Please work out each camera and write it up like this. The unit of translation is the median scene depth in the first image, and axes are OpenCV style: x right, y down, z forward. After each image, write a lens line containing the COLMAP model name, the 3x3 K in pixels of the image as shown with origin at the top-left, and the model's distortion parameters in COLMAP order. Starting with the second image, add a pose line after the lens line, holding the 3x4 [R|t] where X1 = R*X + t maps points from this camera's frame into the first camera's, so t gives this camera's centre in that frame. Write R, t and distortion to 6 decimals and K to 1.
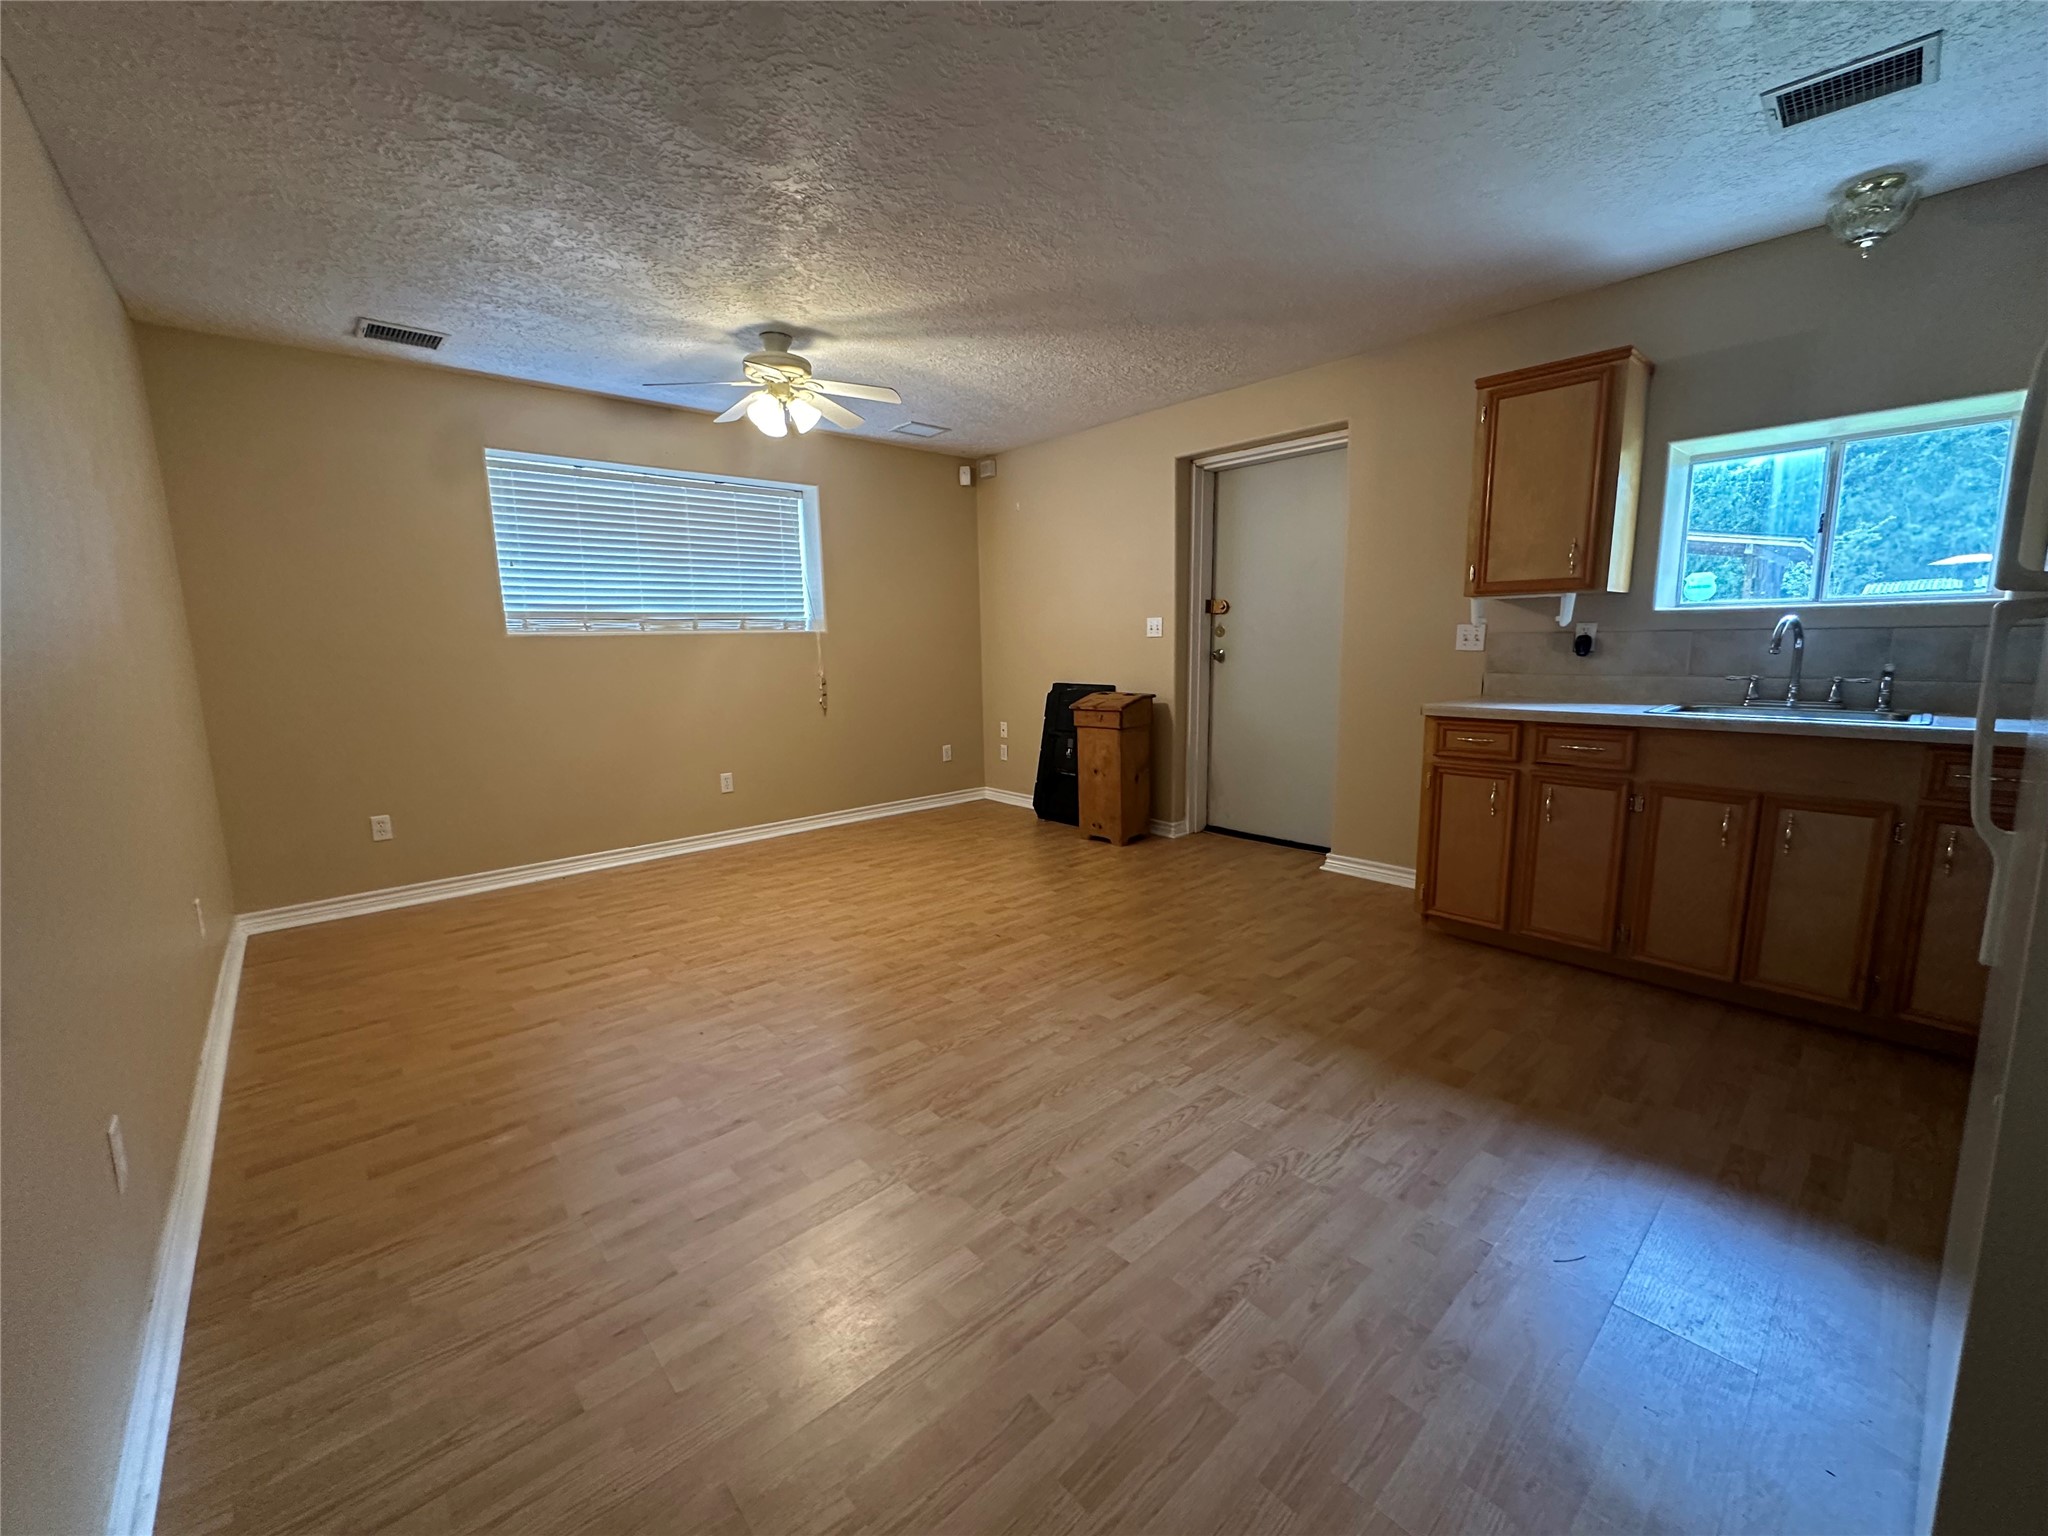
lens RADIAL K [[816.0, 0, 1026.9], [0, 816.0, 766.0], [0, 0, 1]] dist [-0.000752, -0.000675]
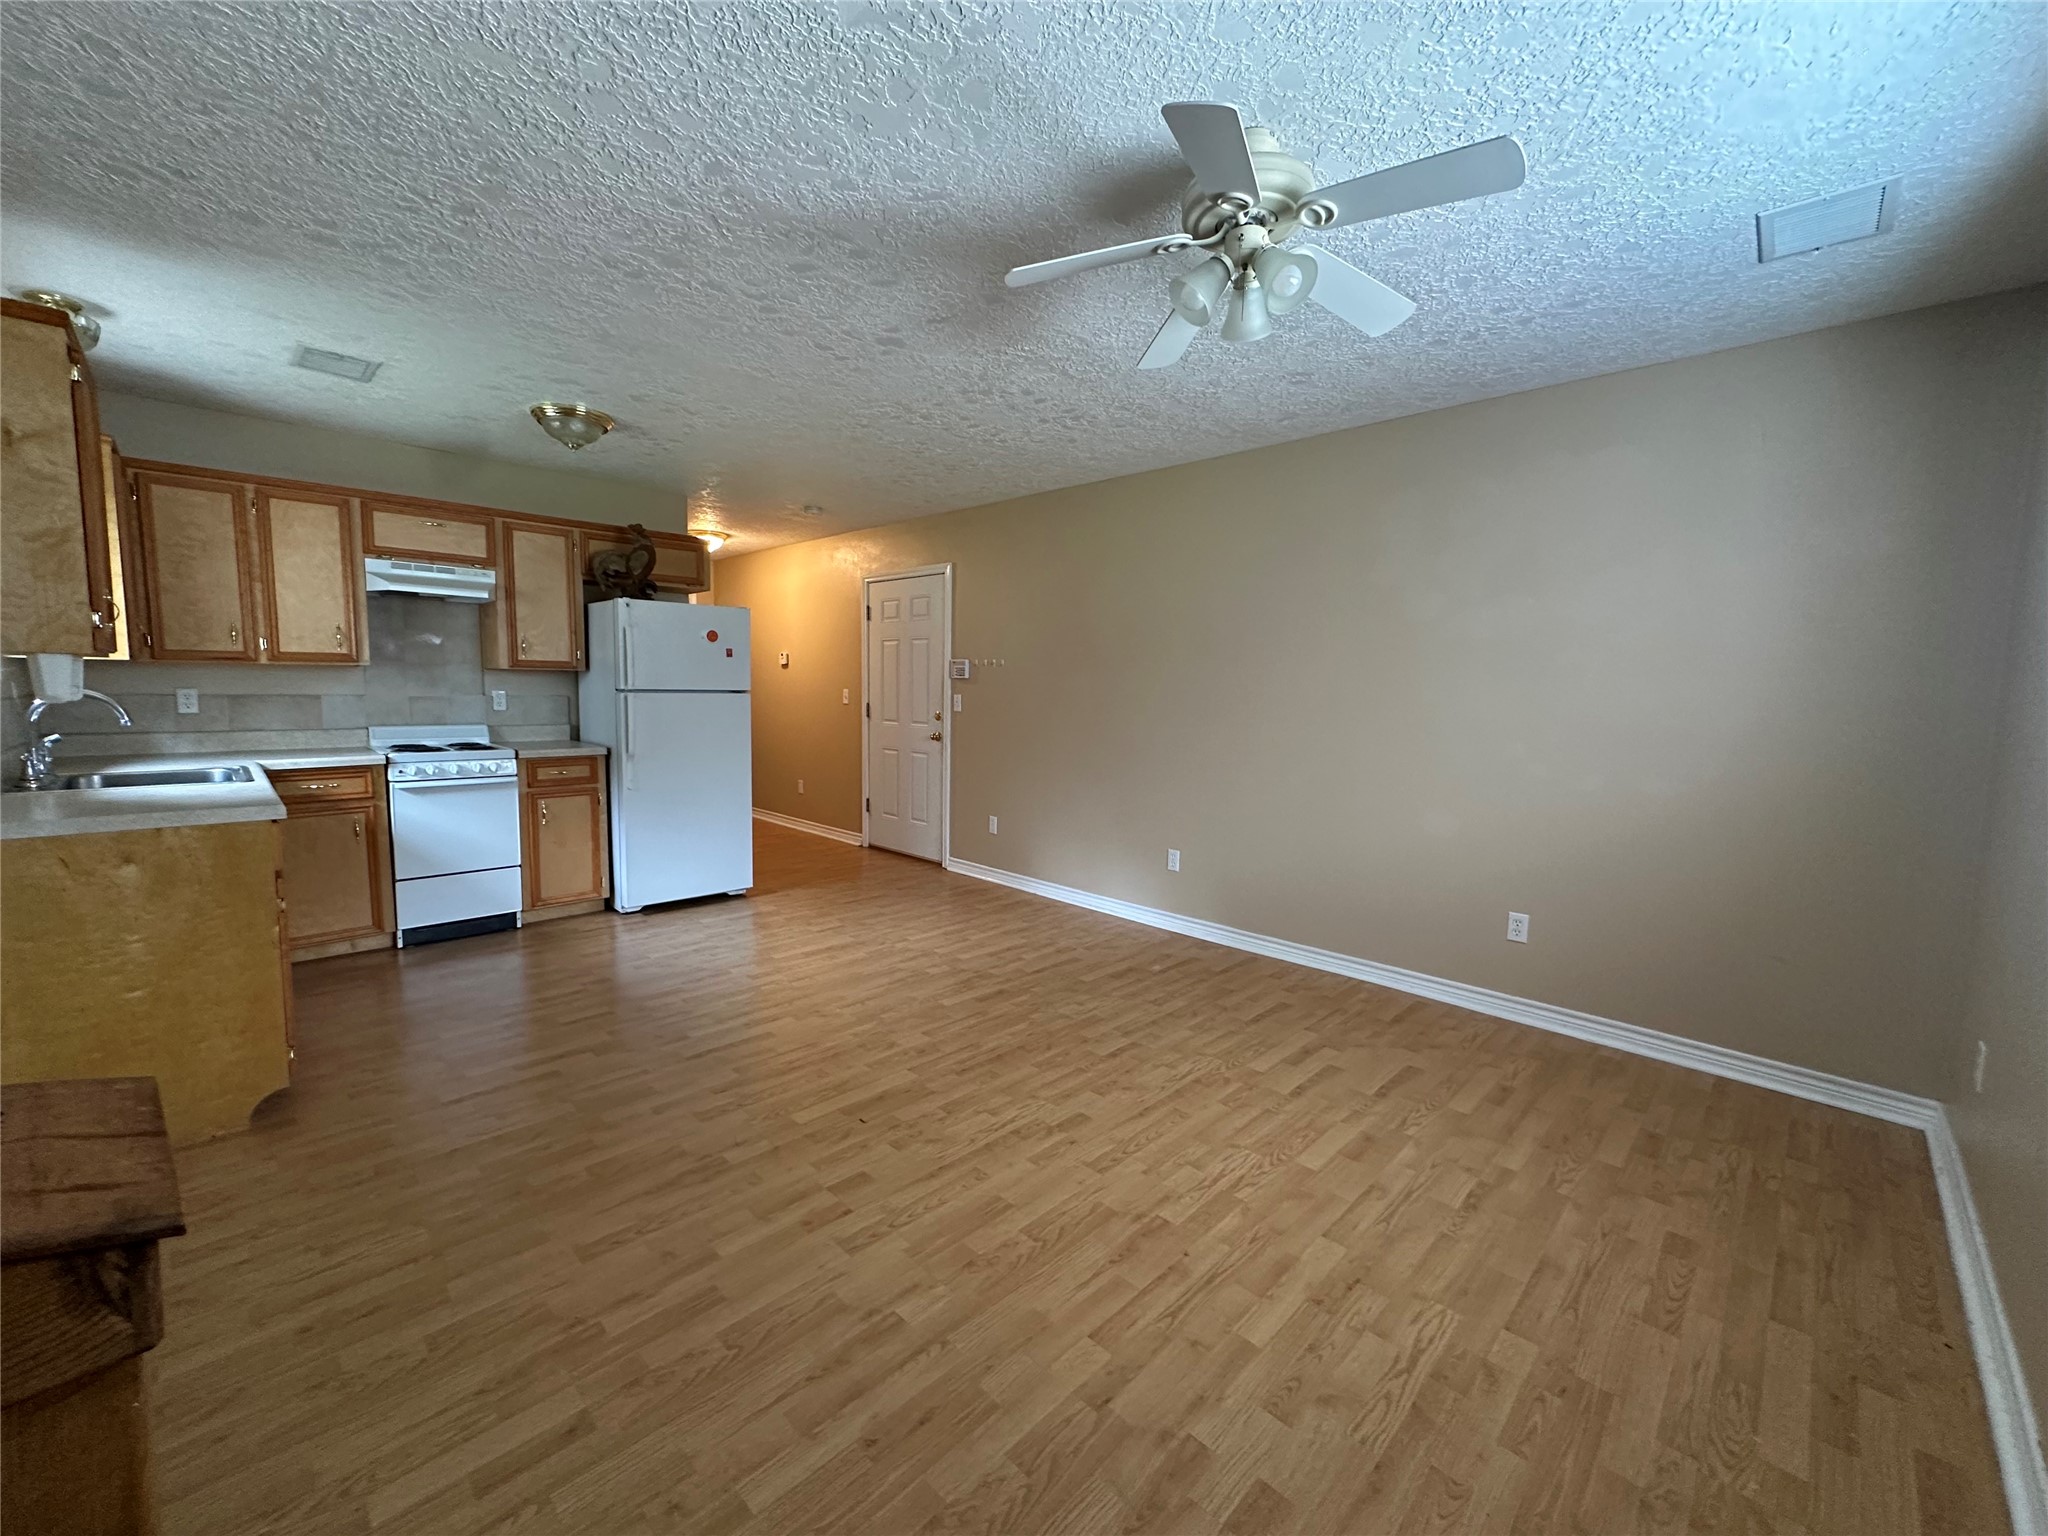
lens RADIAL K [[816.0, 0, 1023.7], [0, 816.0, 767.1], [0, 0, 1]] dist [-0.000752, -0.000675]
pose [[-0.998386, 0.005845, -0.056487, -0.131834], [-0.008561, 0.967826, 0.251474, -0.265920], [0.056140, 0.251552, -0.966214, 1.538643]]
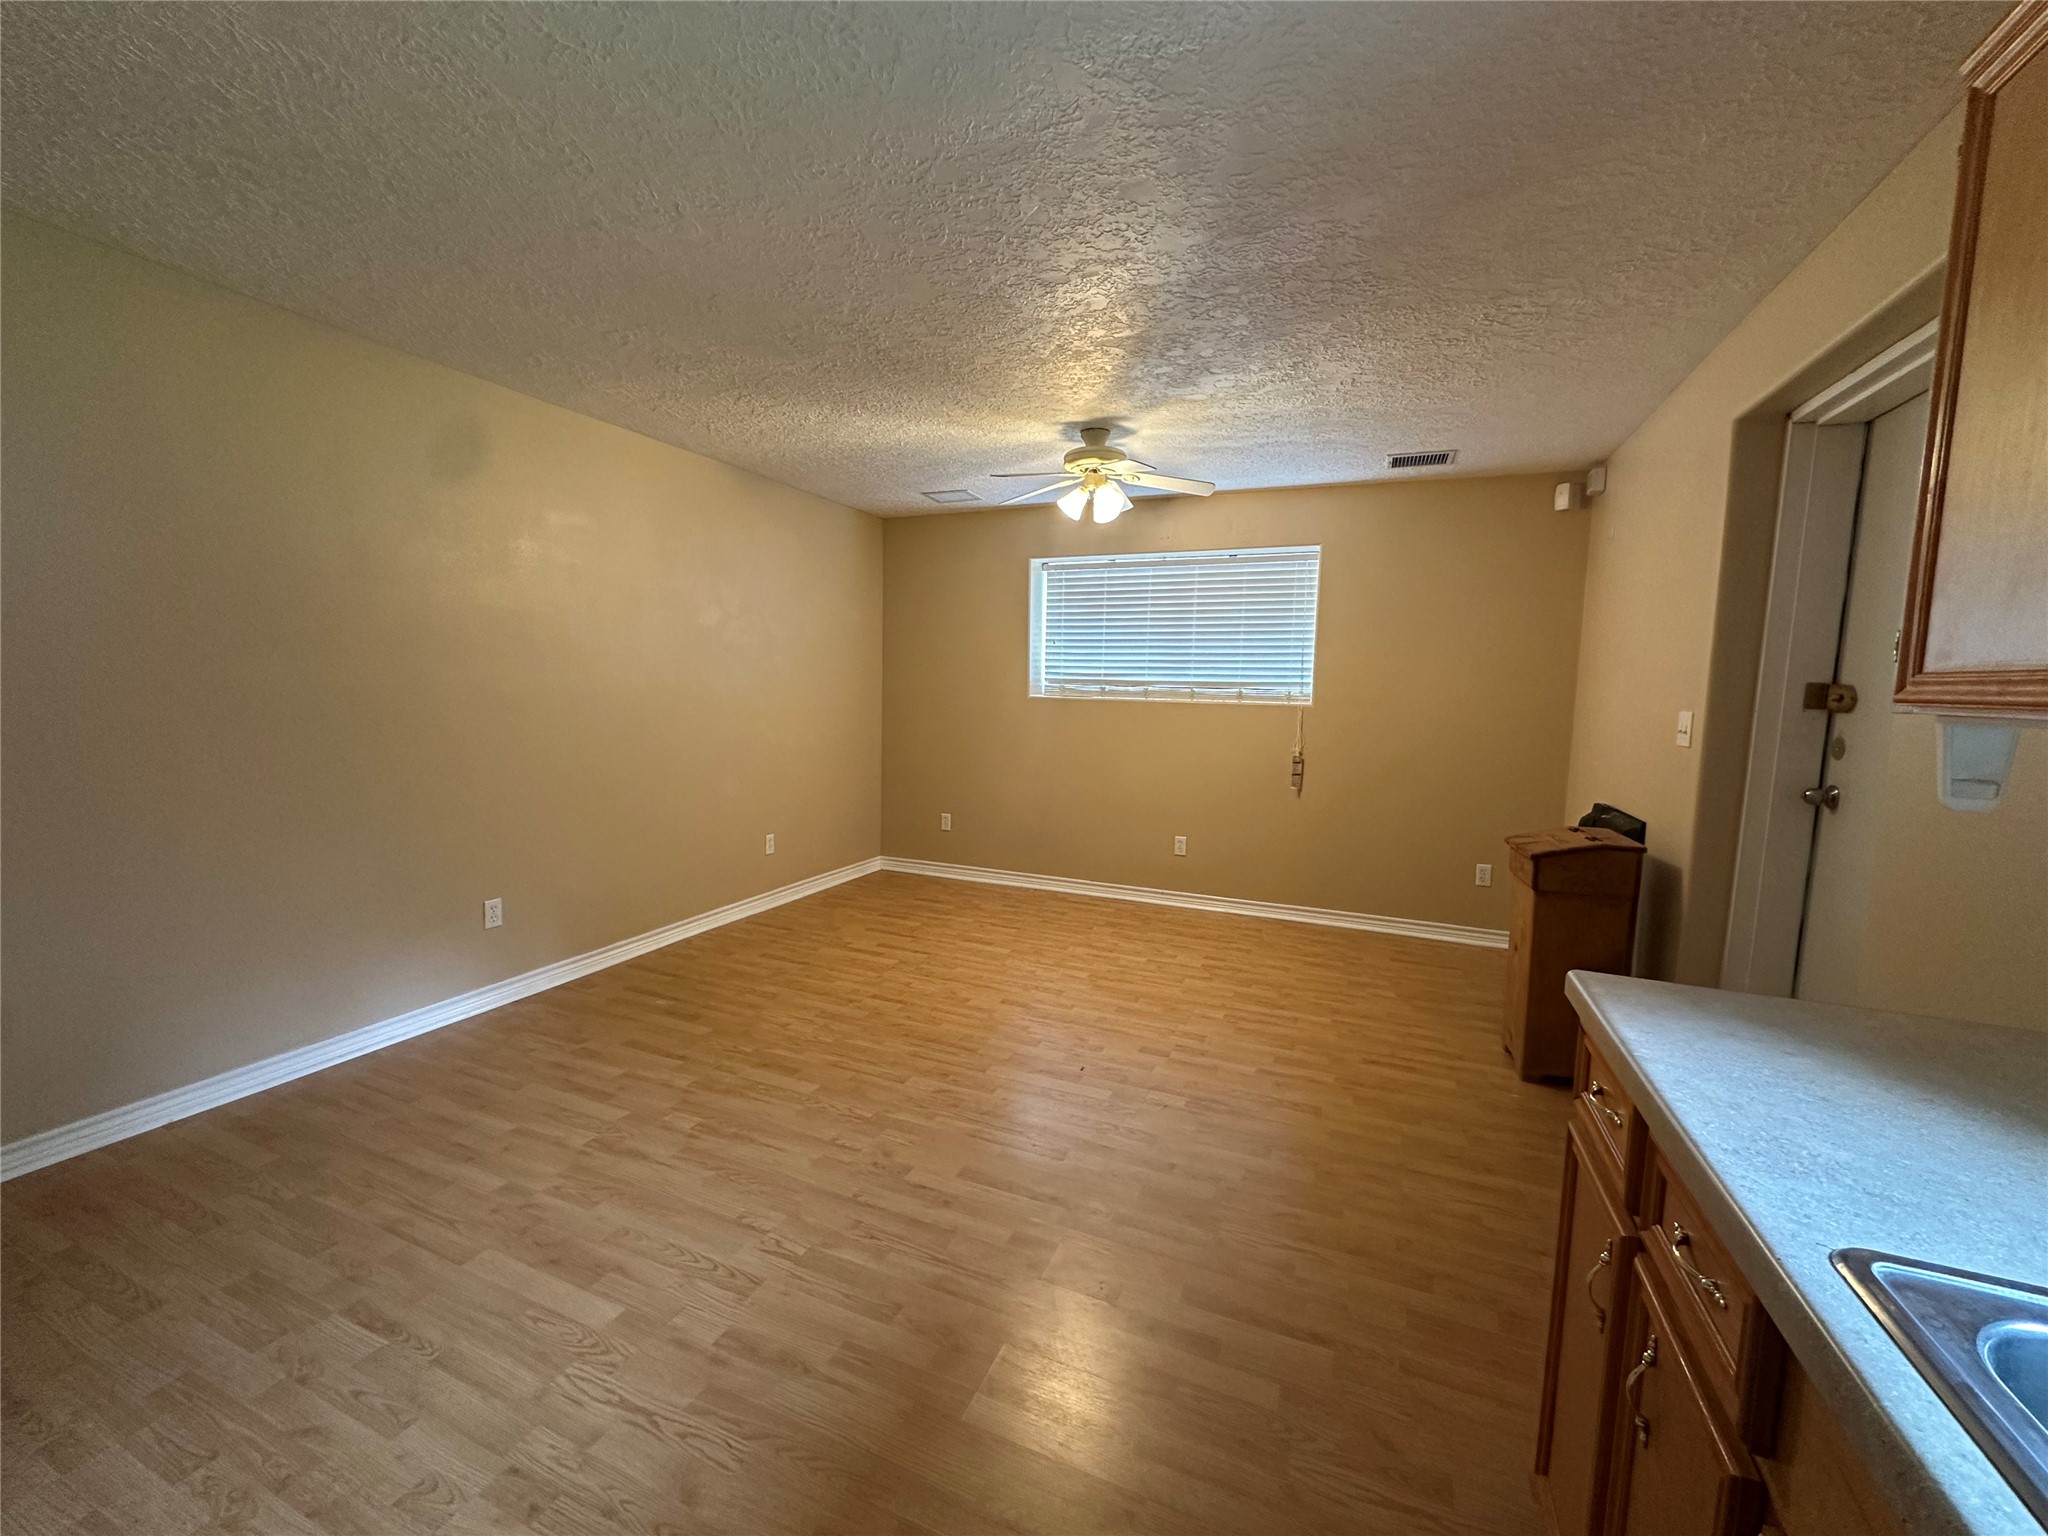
lens RADIAL K [[816.0, 0, 1018.8], [0, 816.0, 767.1], [0, 0, 1]] dist [-0.000752, -0.000675]
pose [[0.417501, 0.119943, -0.900726, 0.636202], [-0.171220, 0.983878, 0.051653, -0.131077], [0.892400, 0.132658, 0.431306, 0.495267]]
